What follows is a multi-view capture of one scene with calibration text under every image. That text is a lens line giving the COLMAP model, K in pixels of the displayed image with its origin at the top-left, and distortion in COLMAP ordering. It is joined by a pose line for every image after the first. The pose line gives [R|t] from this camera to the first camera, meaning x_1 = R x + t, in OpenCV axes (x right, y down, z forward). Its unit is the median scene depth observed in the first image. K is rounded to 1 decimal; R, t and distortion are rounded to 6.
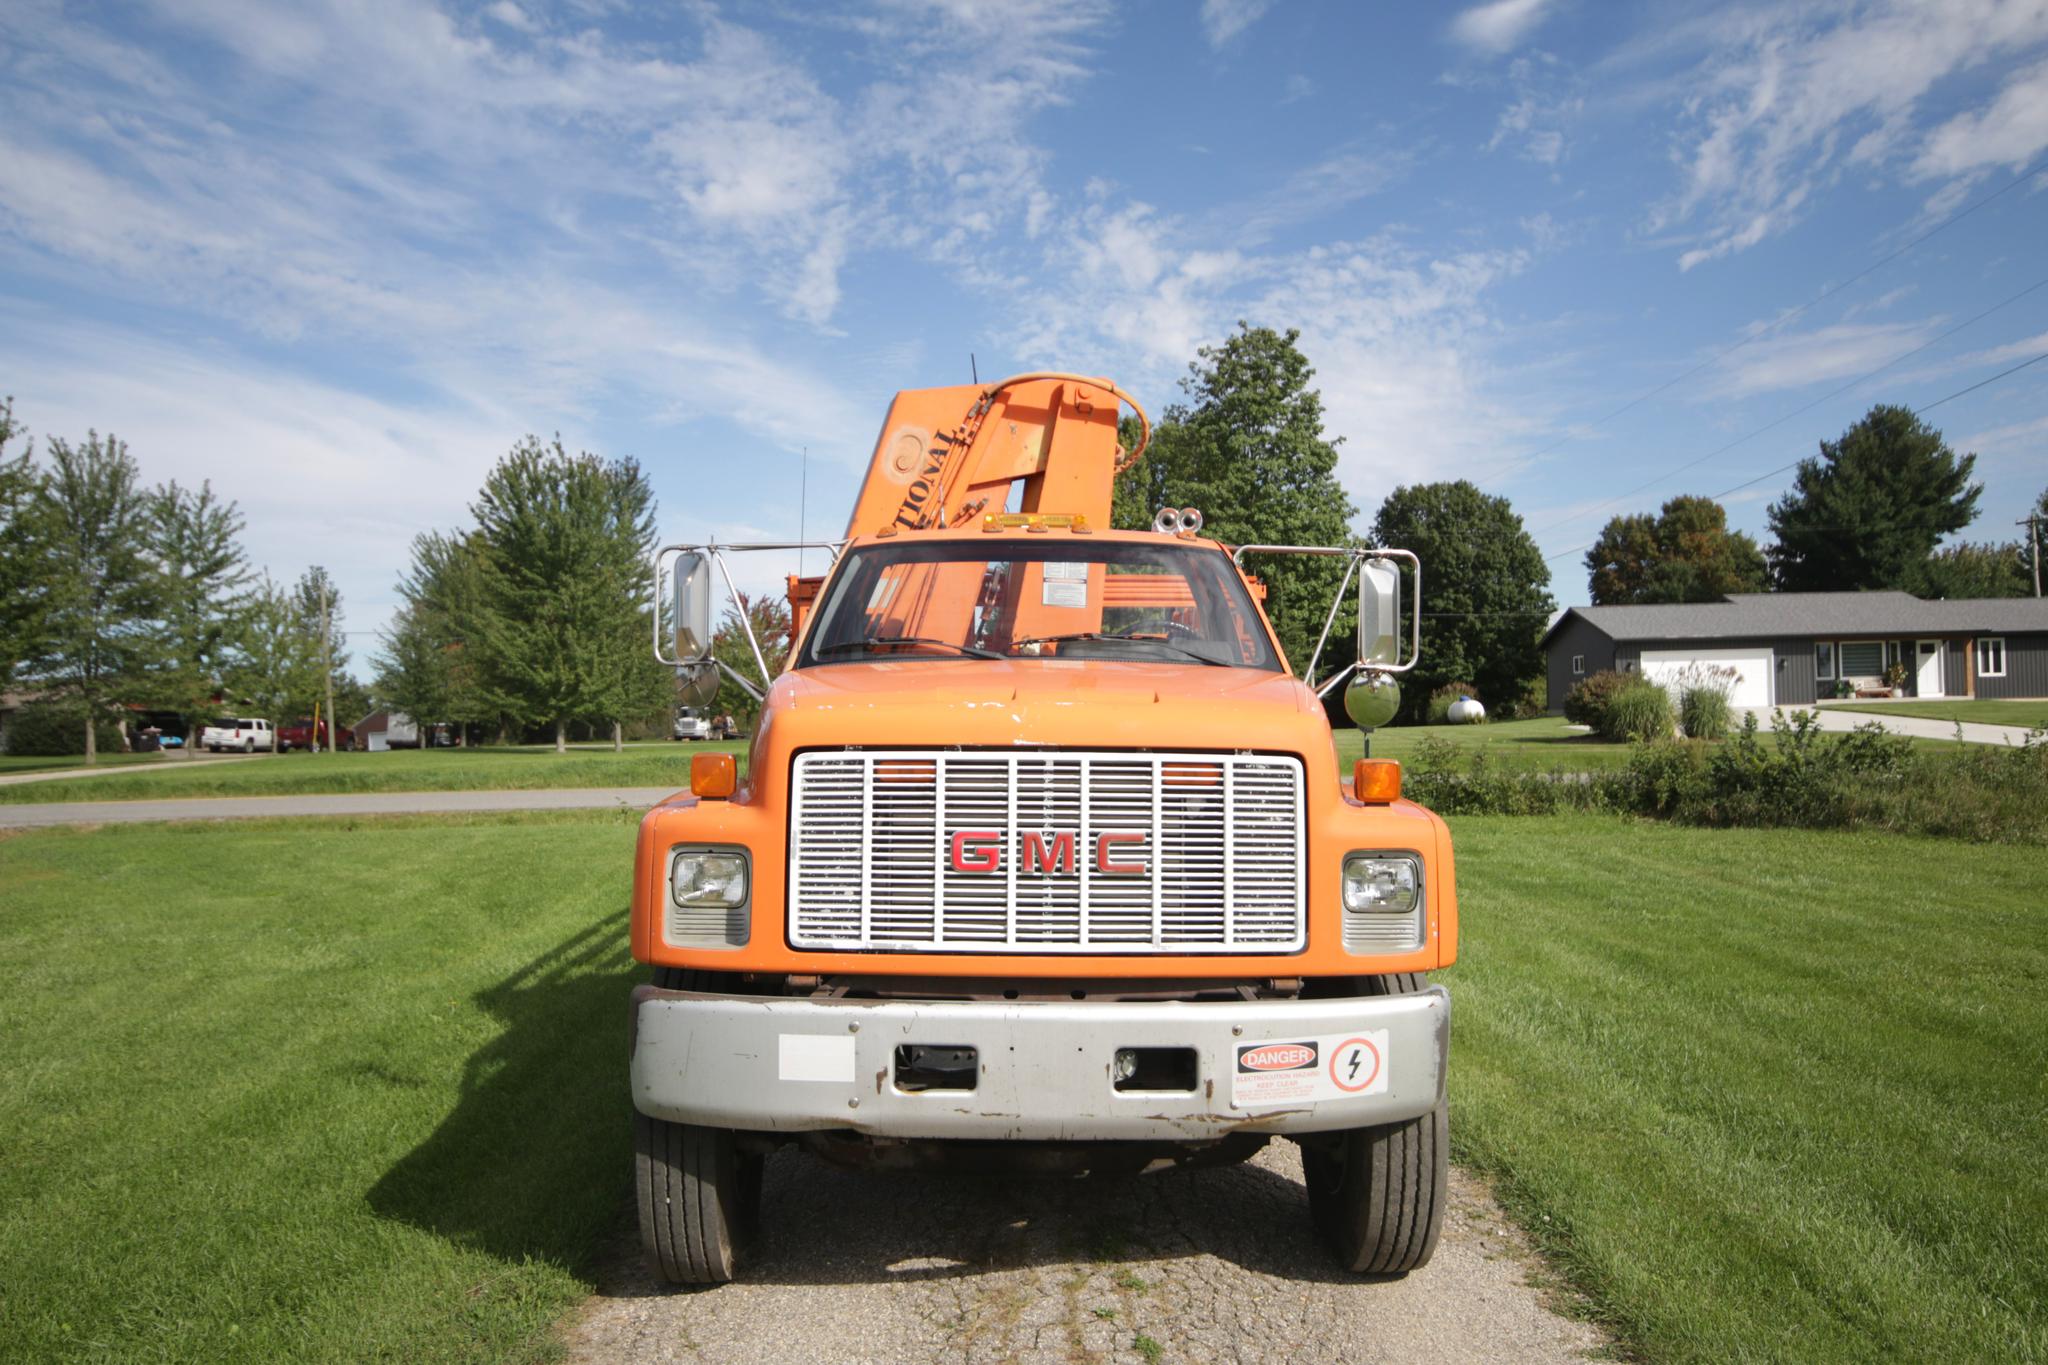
lens RADIAL K [[1522.1, 0, 1031.2], [0, 1522.1, 702.4], [0, 0, 1]] dist [0.016180, 0.008158]
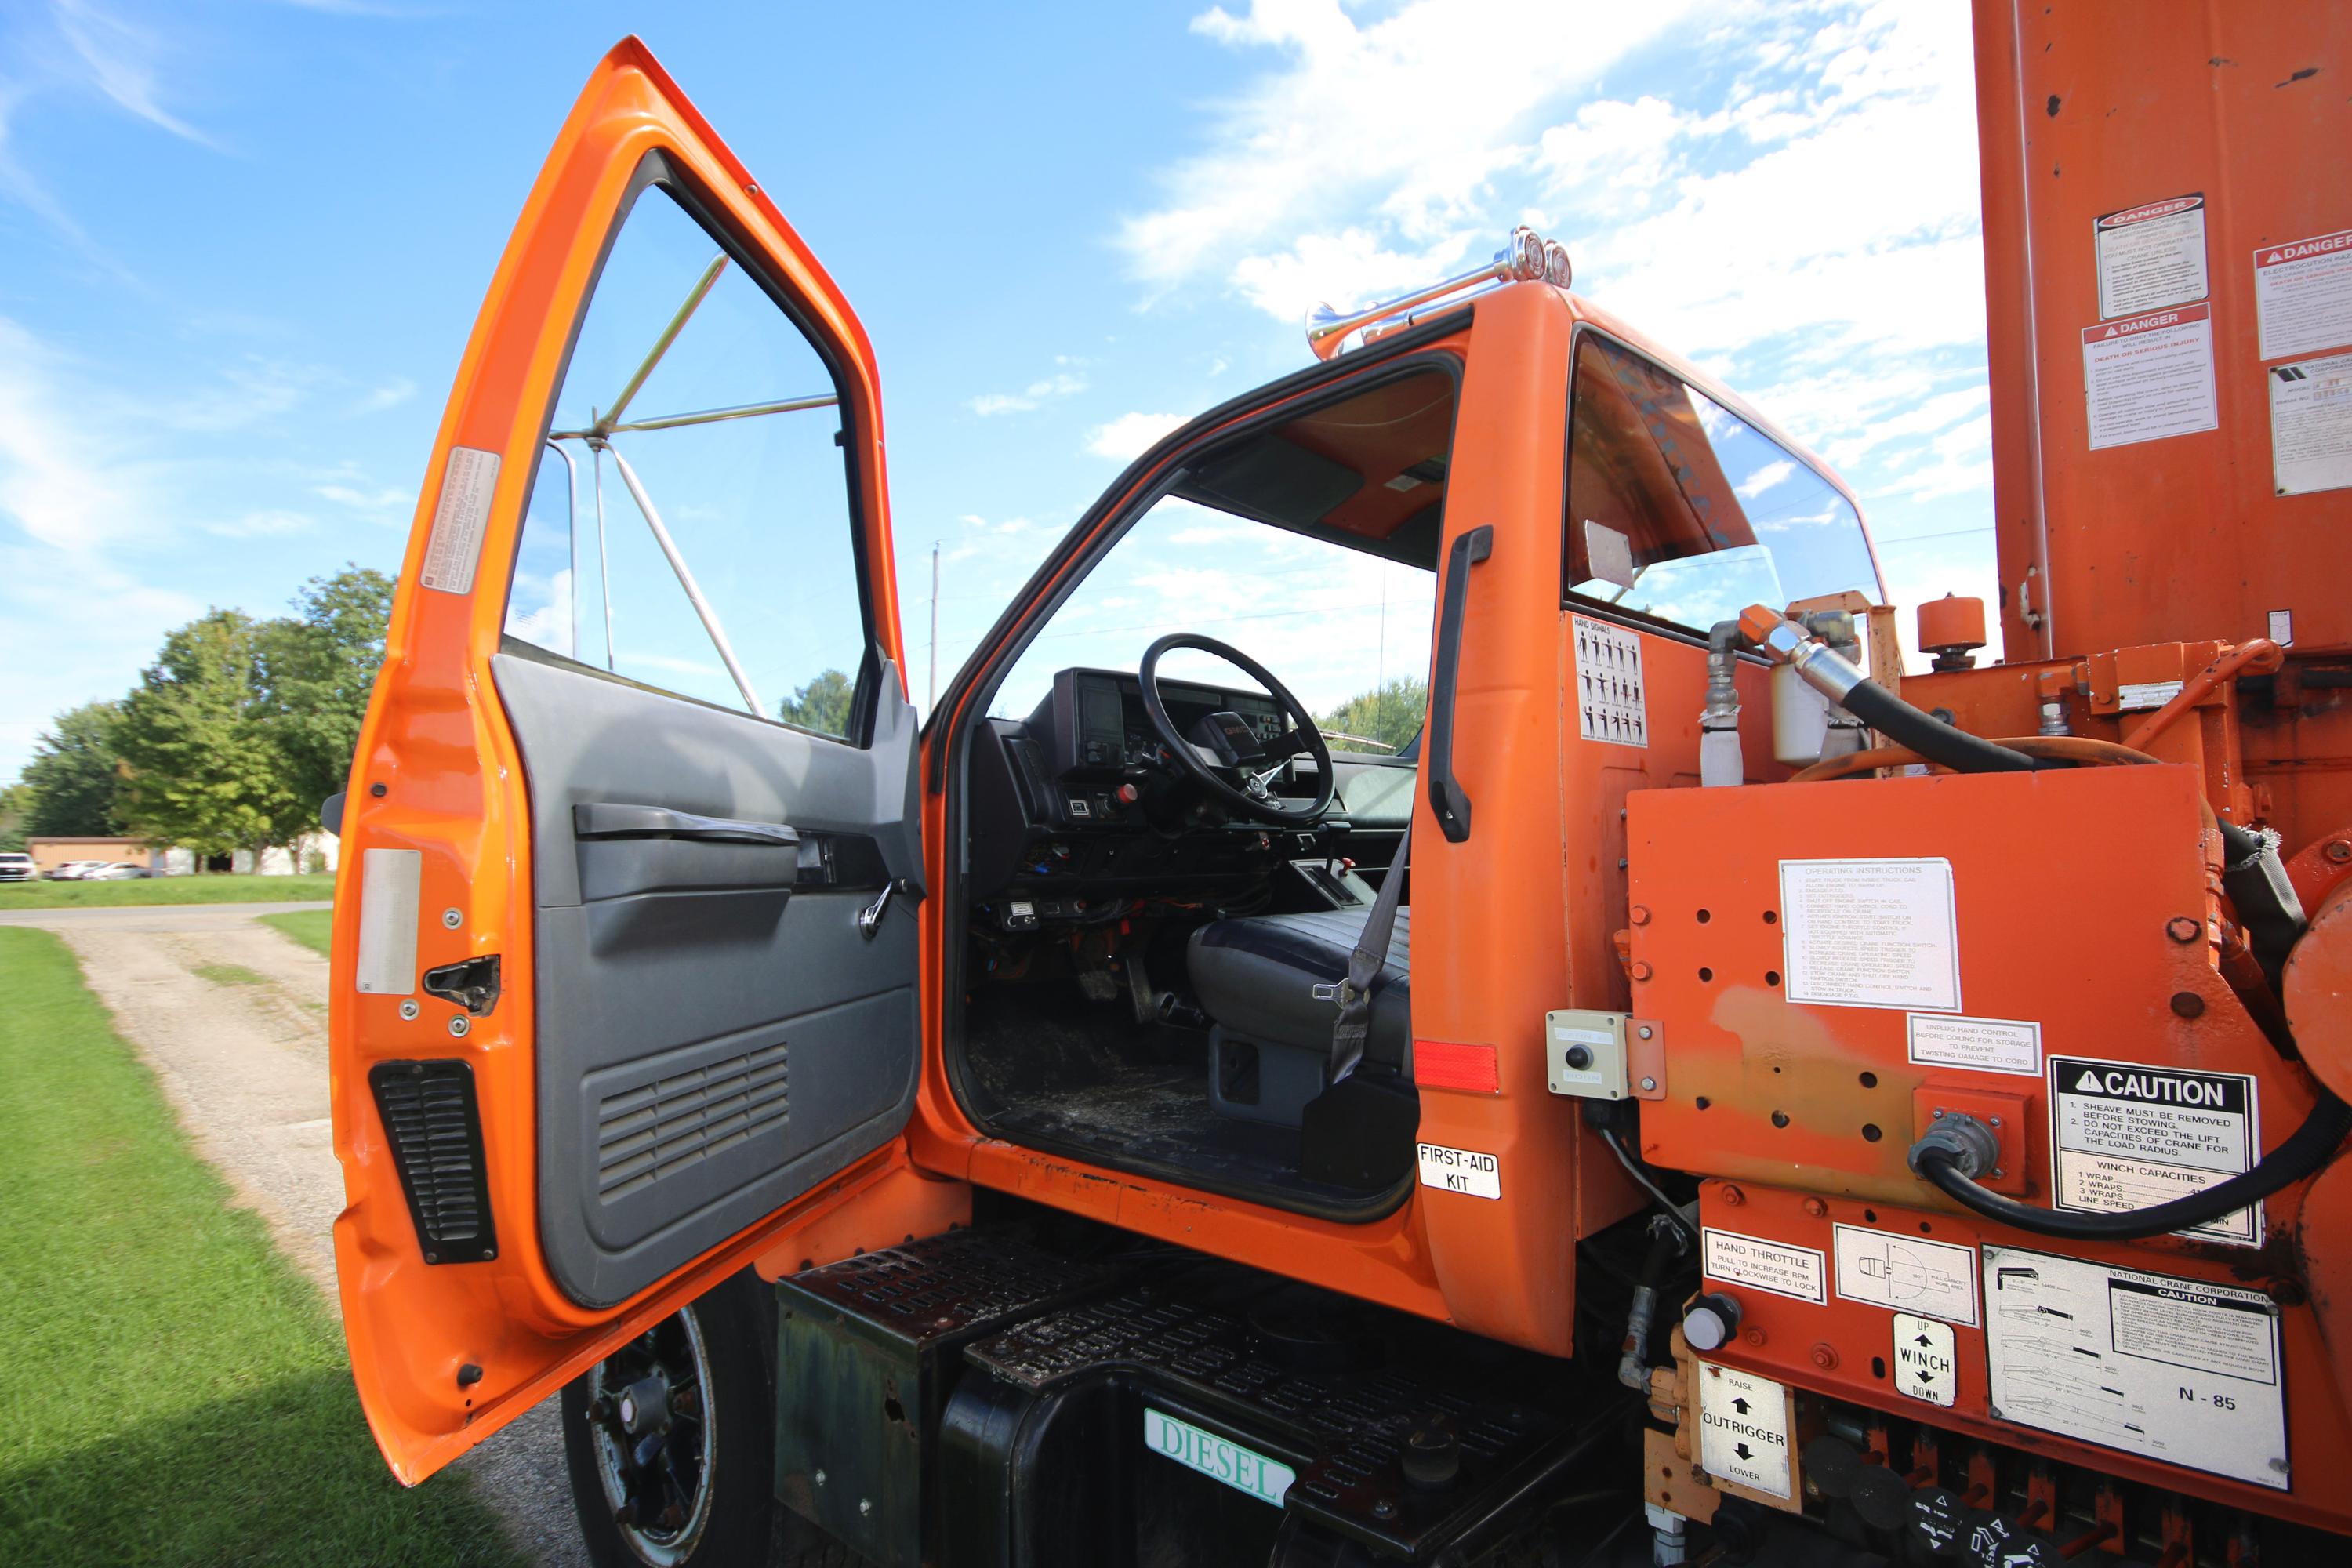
lens RADIAL K [[1192.9, 0, 1174.6], [0, 1192.9, 798.8], [0, 0, 1]] dist [0.001187, 0.000885]
pose [[0.731286, 0.040032, 0.680895, -0.030205], [-0.006390, 0.998634, -0.051850, 0.003500], [-0.682041, 0.033567, 0.730543, -0.194159]]
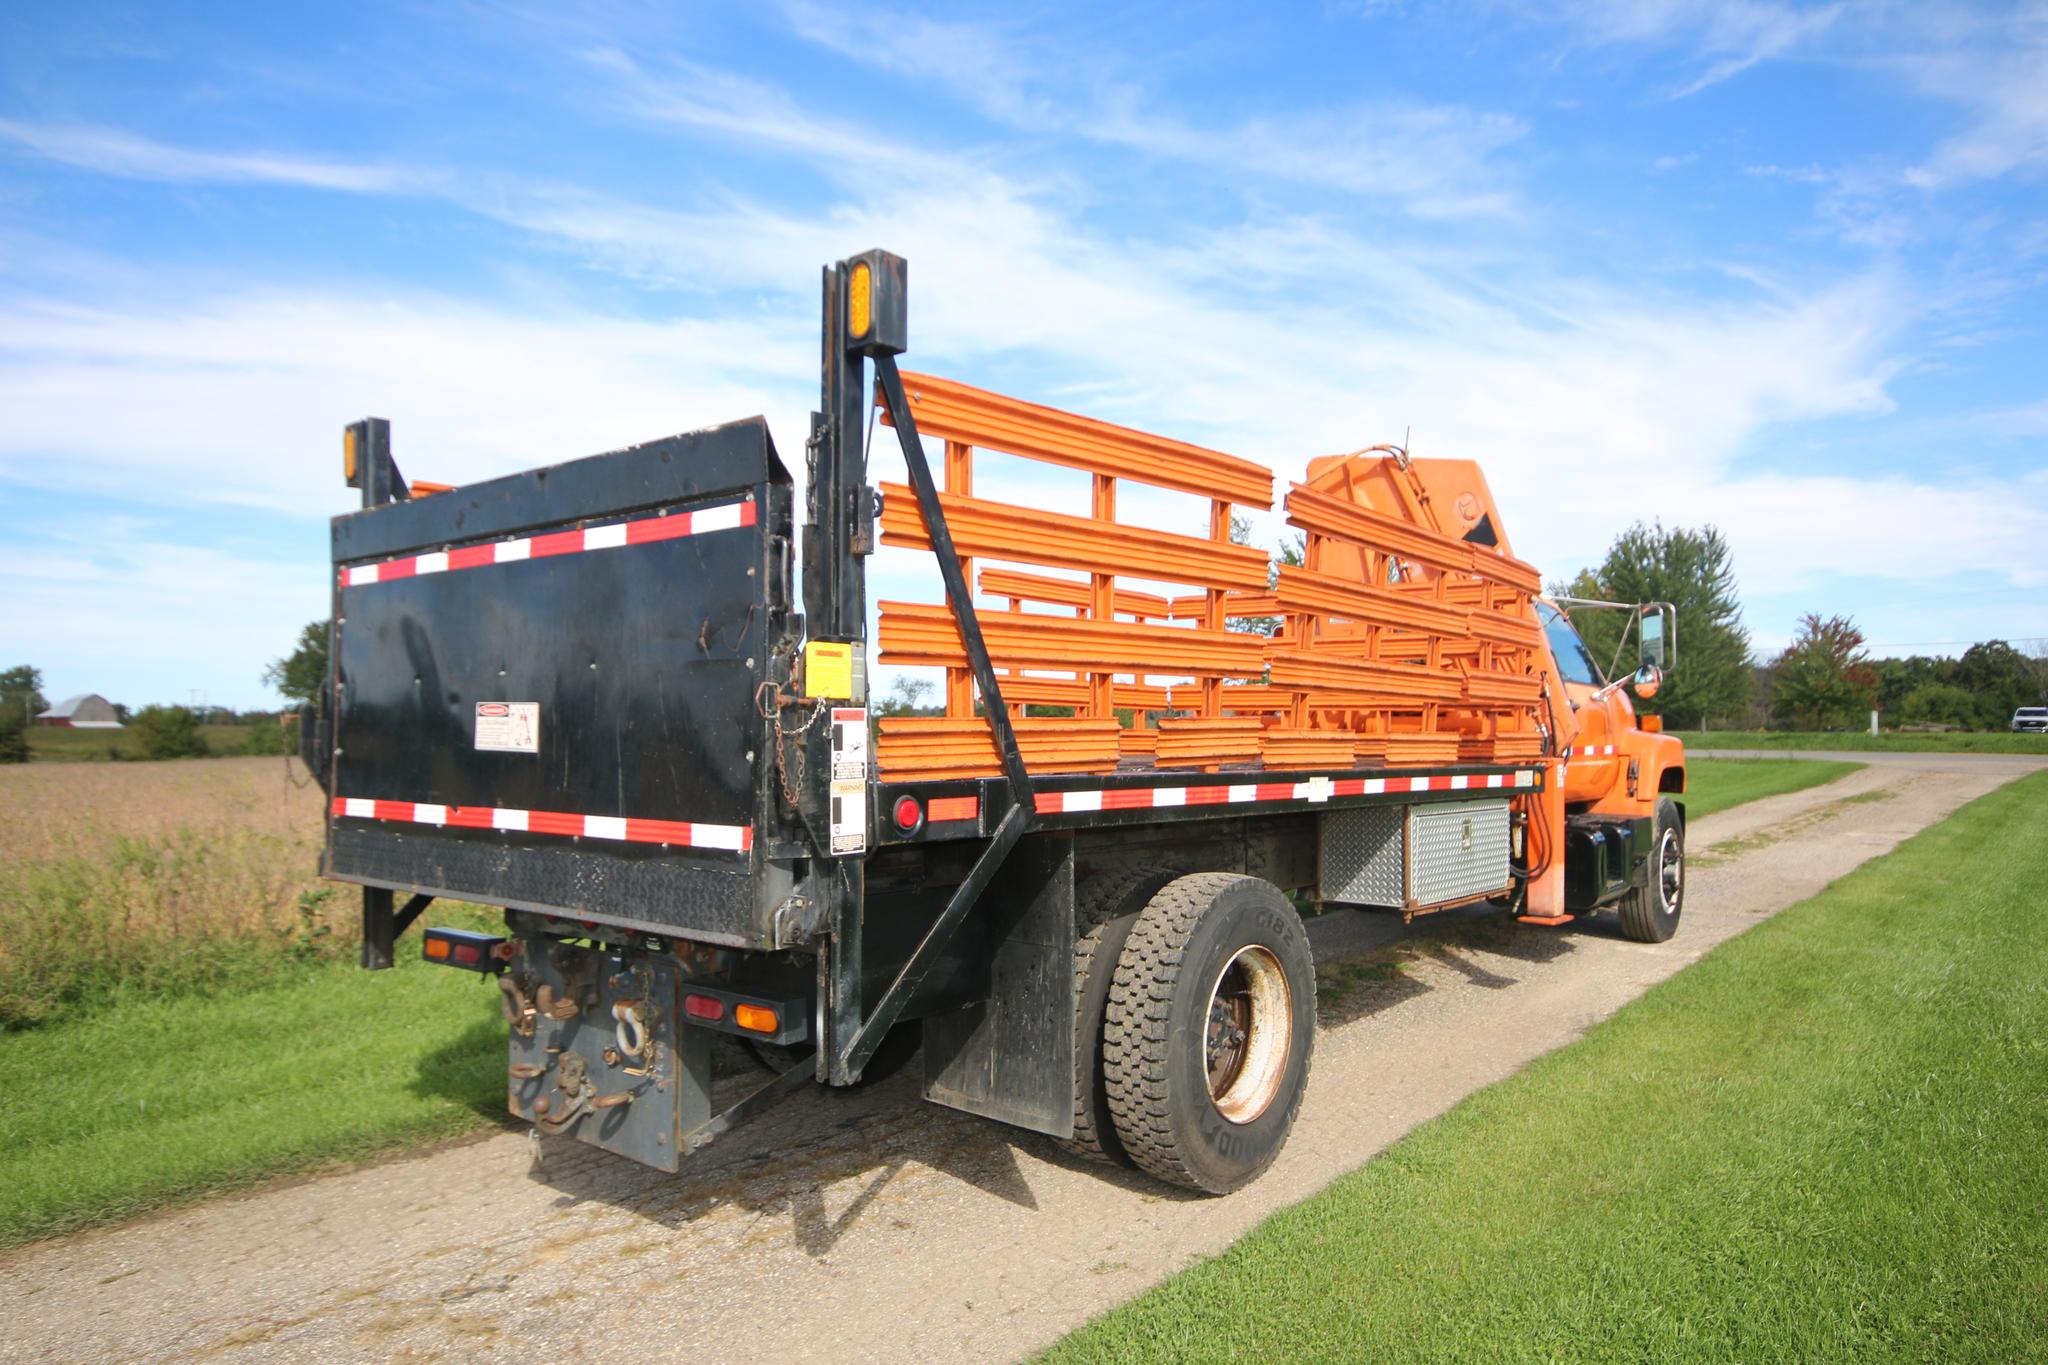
lens RADIAL K [[1297.8, 0, 1021.1], [0, 1297.8, 689.0], [0, 0, 1]] dist [0.027111, 0.000606]
pose [[0.739209, 0.001134, -0.673476, 0.081483], [-0.007114, 0.999956, -0.006125, 0.001005], [0.673439, 0.009319, 0.739184, -0.332253]]
